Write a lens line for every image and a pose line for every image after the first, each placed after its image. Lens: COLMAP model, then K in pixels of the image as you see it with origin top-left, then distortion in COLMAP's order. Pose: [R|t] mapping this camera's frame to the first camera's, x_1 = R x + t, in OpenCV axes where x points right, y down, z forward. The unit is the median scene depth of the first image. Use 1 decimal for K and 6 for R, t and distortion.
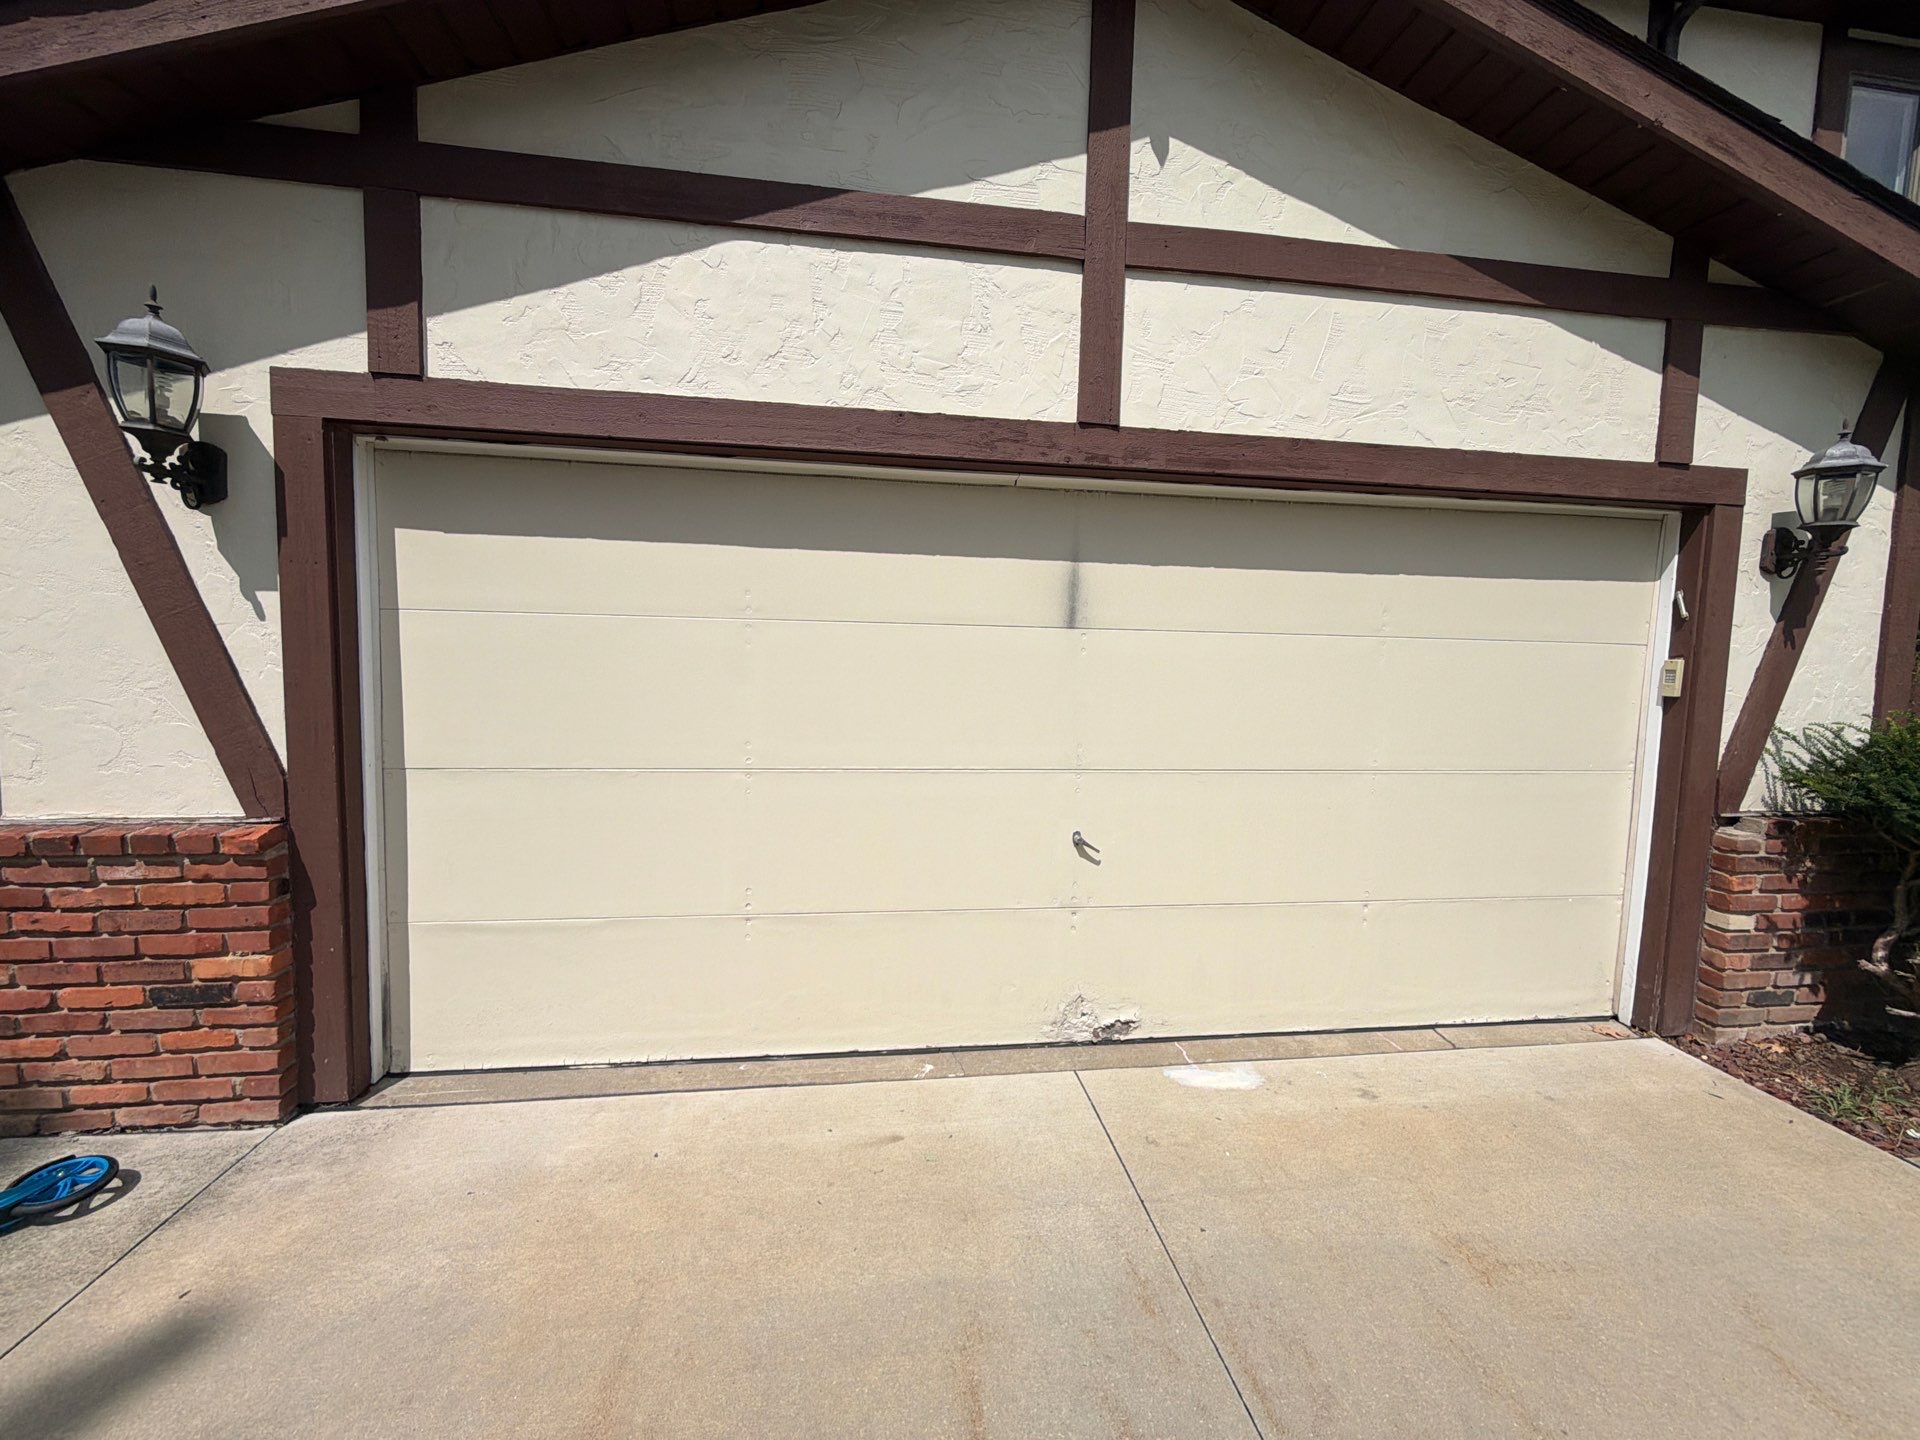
lens RADIAL K [[769.0, 0, 956.6], [0, 769.0, 720.5], [0, 0, 1]] dist [-0.000829, 0.000389]
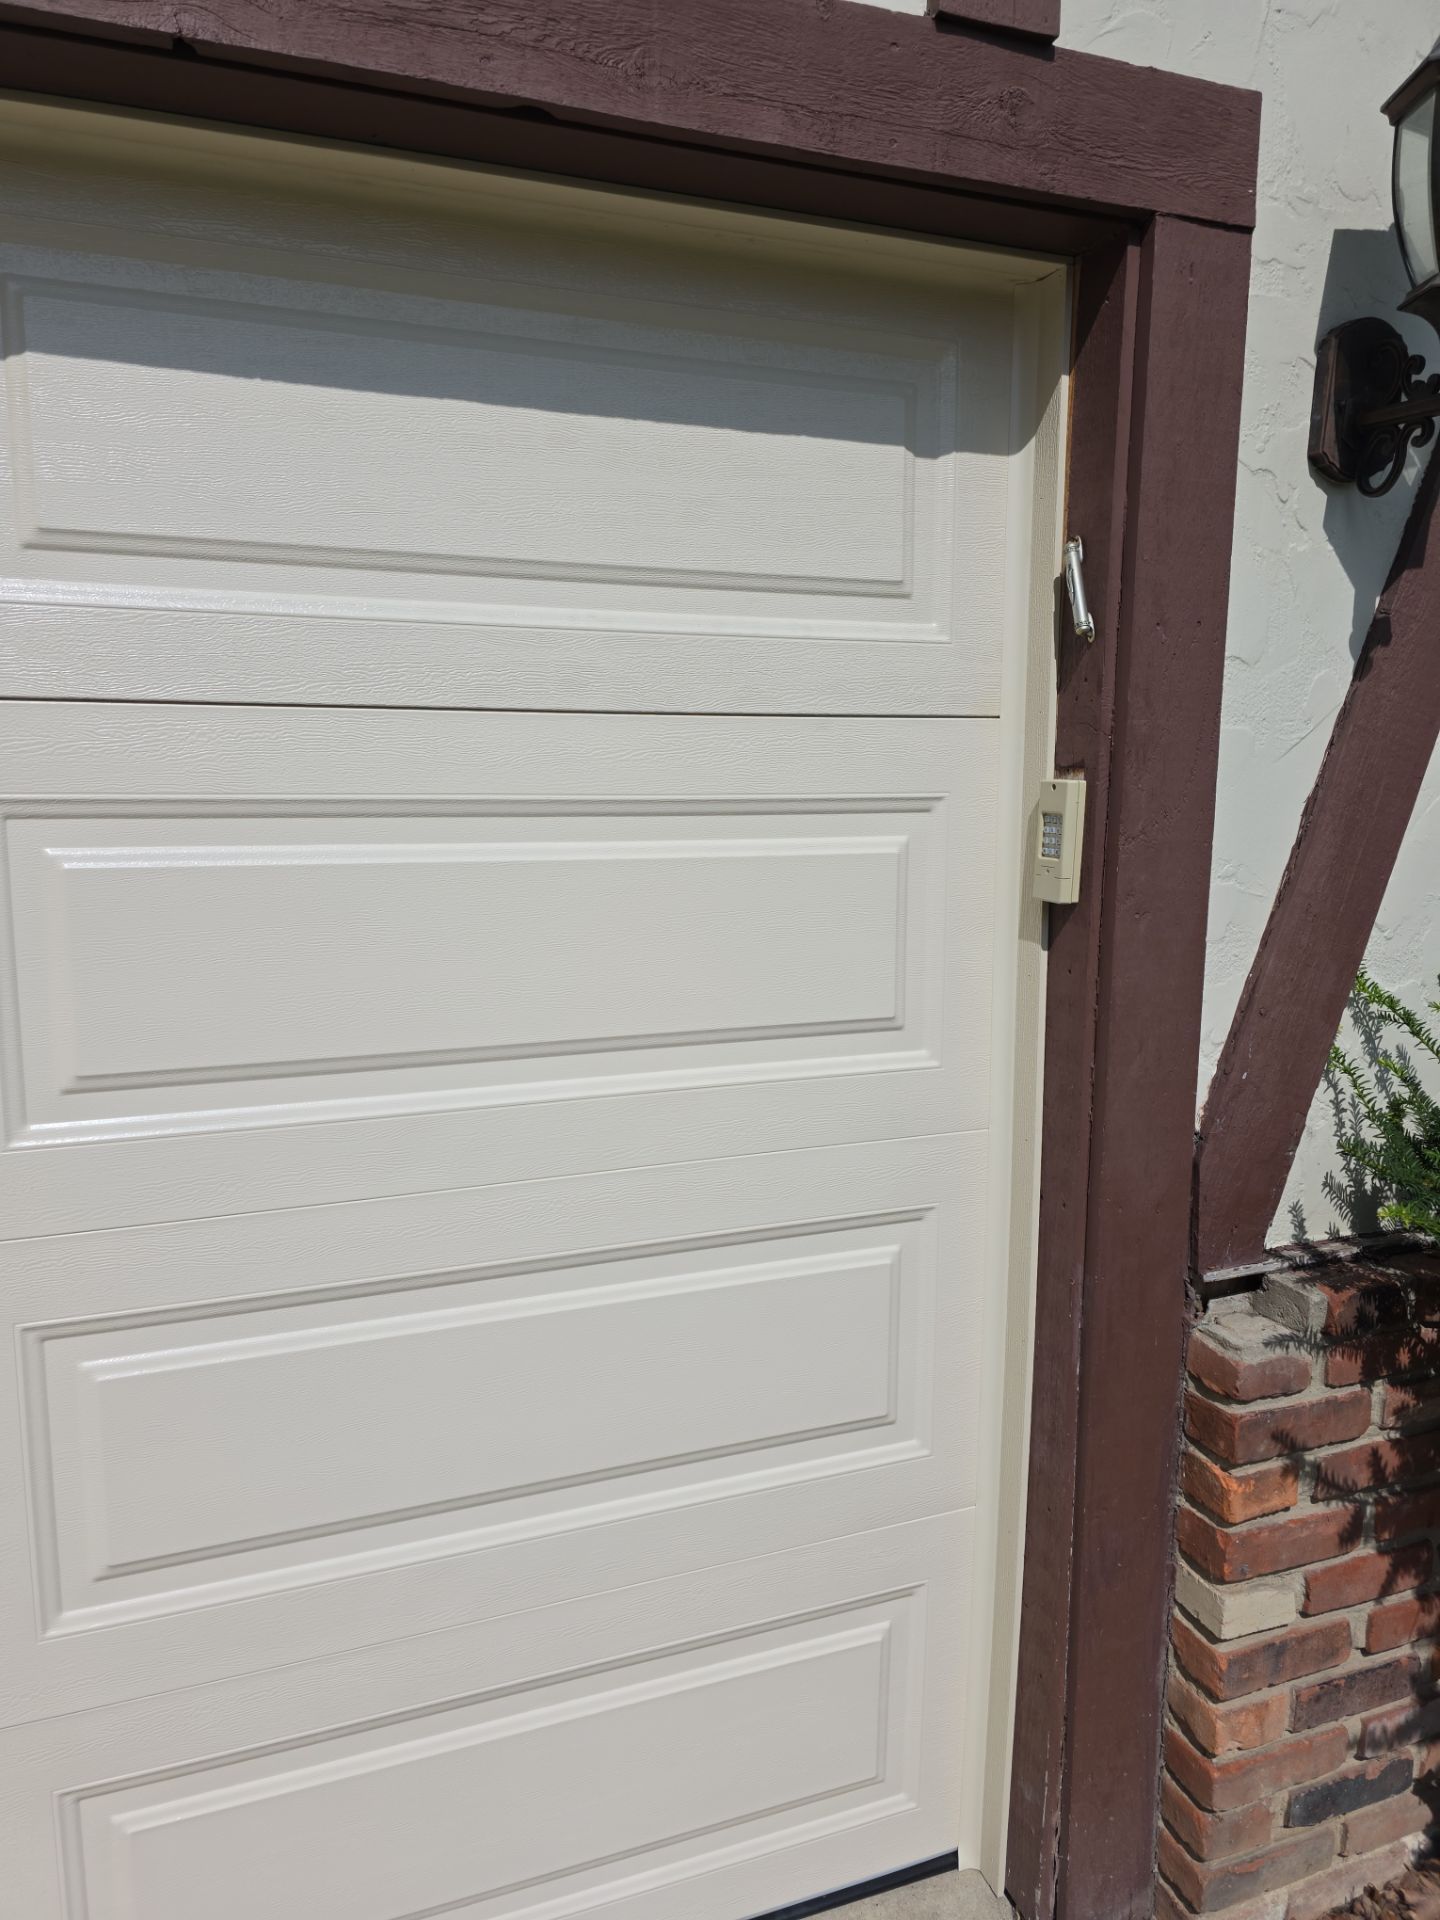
lens RADIAL K [[1290.9, 0, 714.2], [0, 1290.9, 958.1], [0, 0, 1]] dist [0.046679, -0.043903]
pose [[0.977177, -0.052219, 0.205907, 0.821712], [0.036275, 0.996097, 0.080465, -0.065099], [-0.209305, -0.071160, 0.975258, 0.630523]]
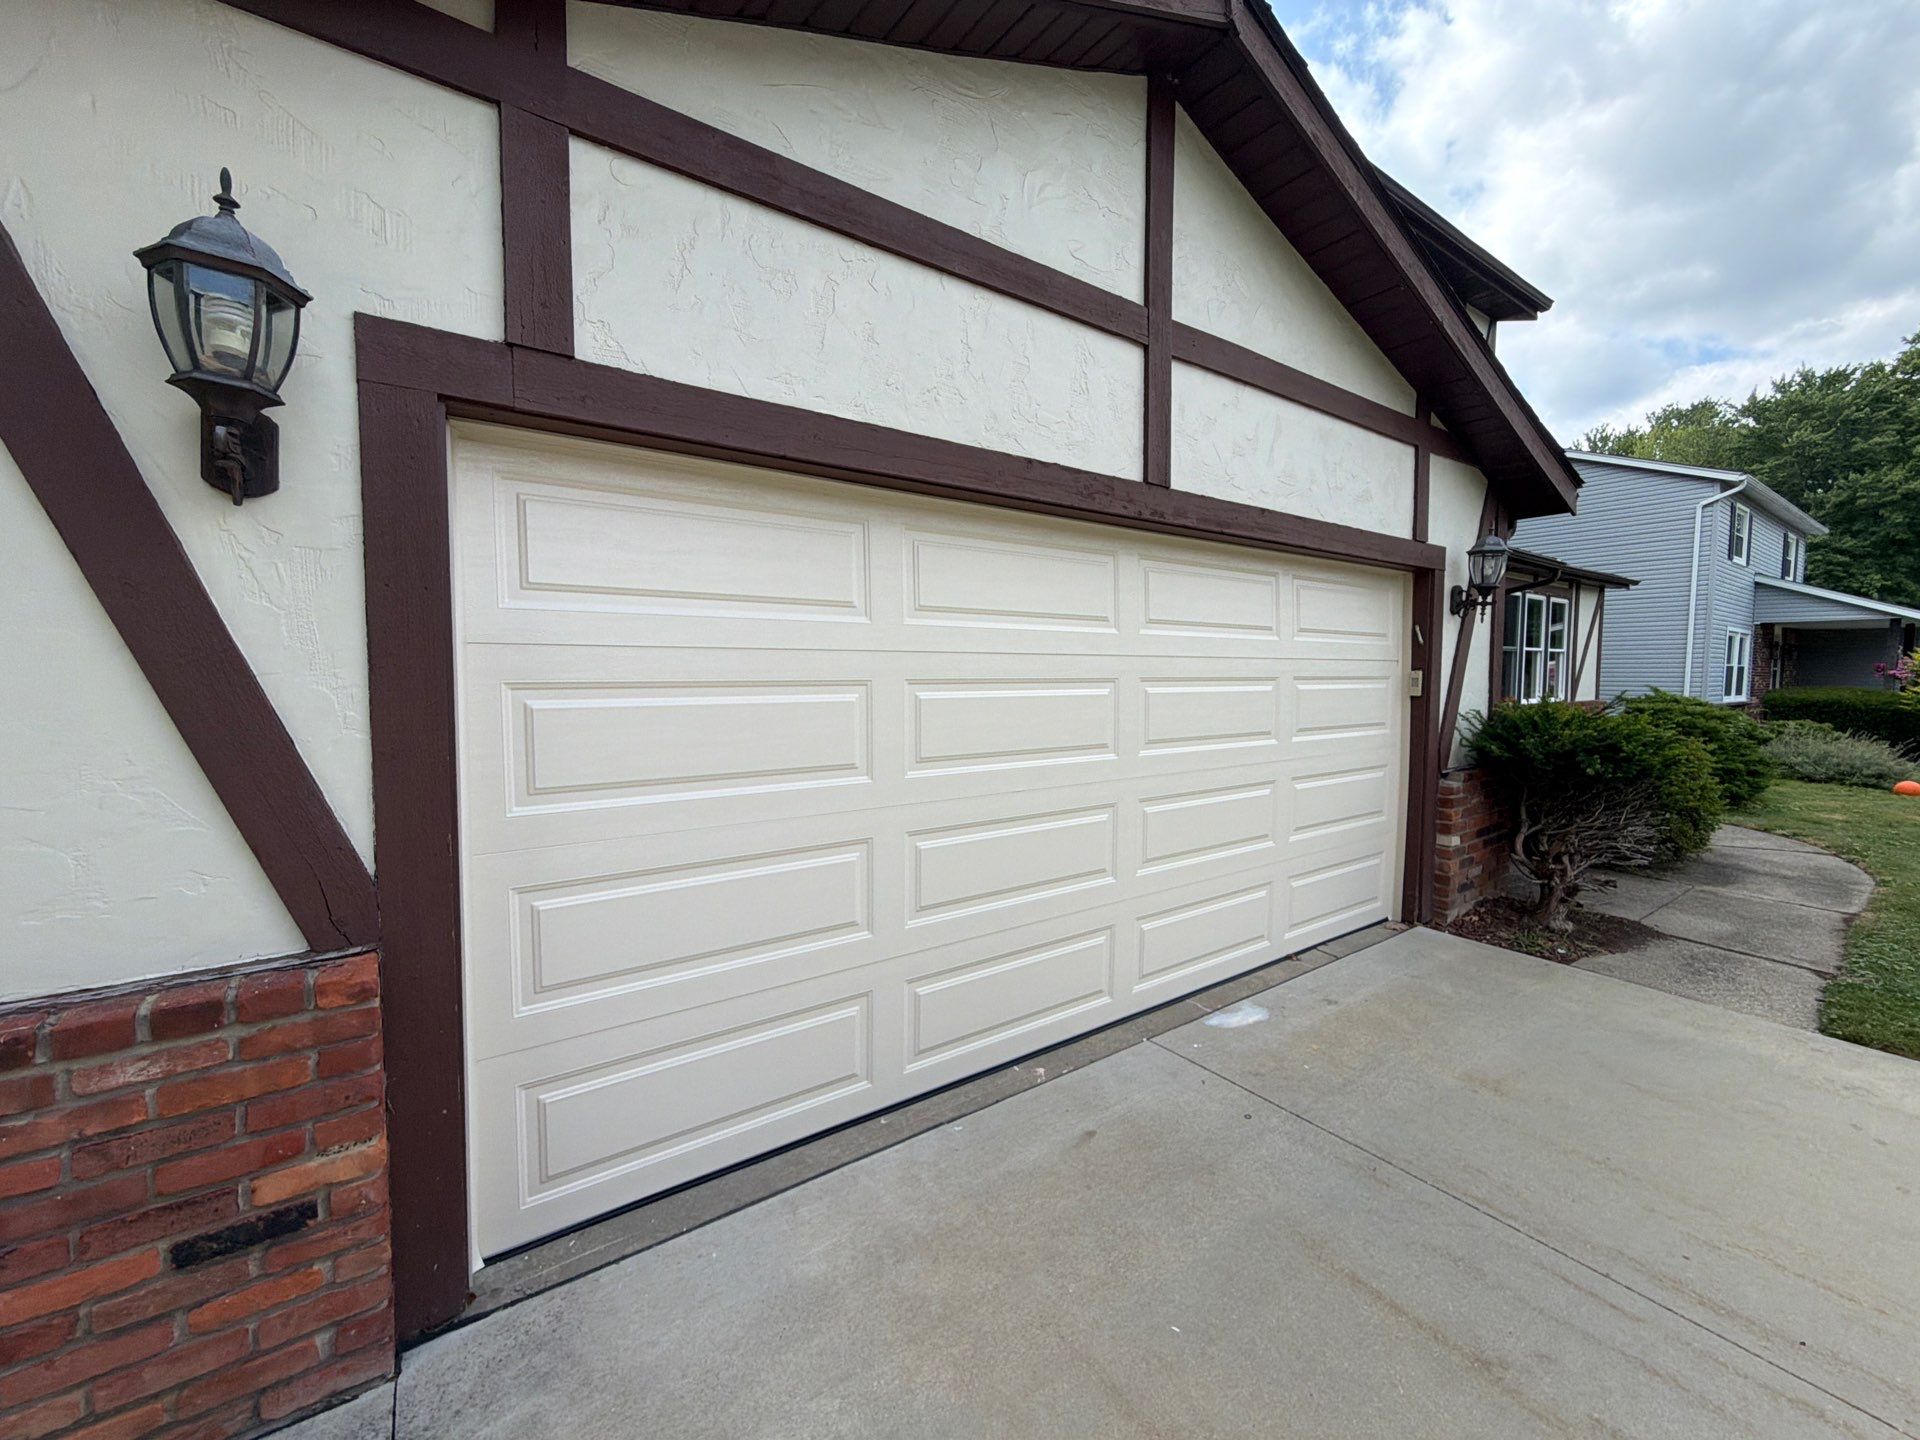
lens RADIAL K [[769.0, 0, 960.9], [0, 769.0, 720.8], [0, 0, 1]] dist [-0.000829, 0.000389]
pose [[0.883974, -0.053025, 0.464520, -0.652739], [0.058752, 0.998270, 0.002149, -0.044612], [-0.463831, 0.025391, 0.885560, 0.103416]]
